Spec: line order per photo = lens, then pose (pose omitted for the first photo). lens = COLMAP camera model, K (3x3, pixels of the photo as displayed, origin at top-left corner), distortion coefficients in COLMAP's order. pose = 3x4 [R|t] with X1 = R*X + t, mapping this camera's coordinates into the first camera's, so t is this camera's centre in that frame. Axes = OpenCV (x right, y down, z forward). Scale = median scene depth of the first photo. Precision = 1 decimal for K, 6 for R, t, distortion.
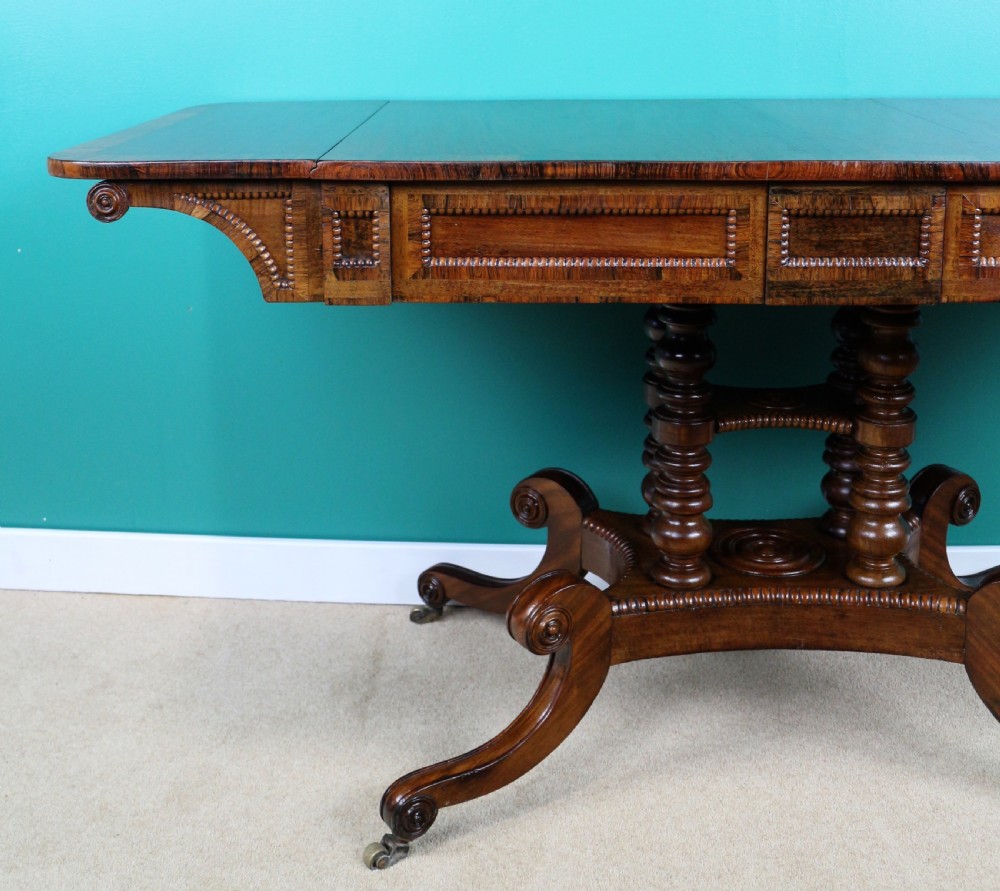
lens RADIAL K [[1303.5, 0, 486.3], [0, 1303.5, 184.7], [0, 0, 1]] dist [-0.120600, 0.000000]
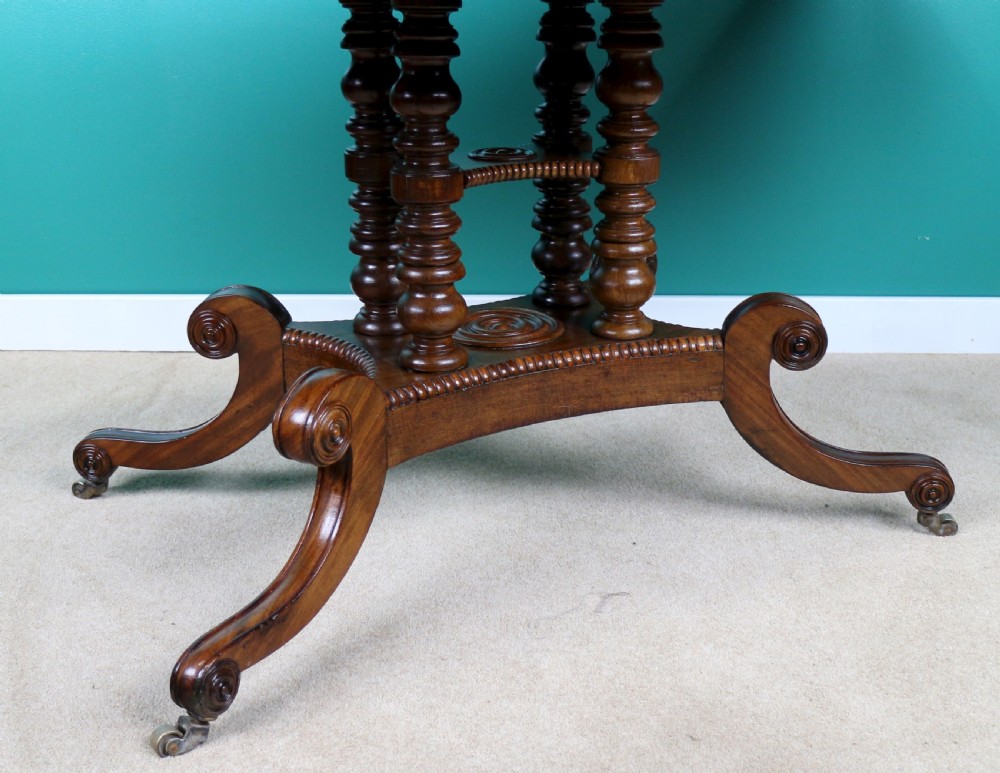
lens RADIAL K [[1200.0, 0, 487.7], [0, 1200.0, 361.2], [0, 0, 1]] dist [-0.147470, 0.000000]
pose [[0.880131, -0.159068, 0.447288, -0.235156], [0.076389, 0.977369, 0.197268, 0.183588], [-0.468544, -0.139454, 0.872364, 0.334211]]
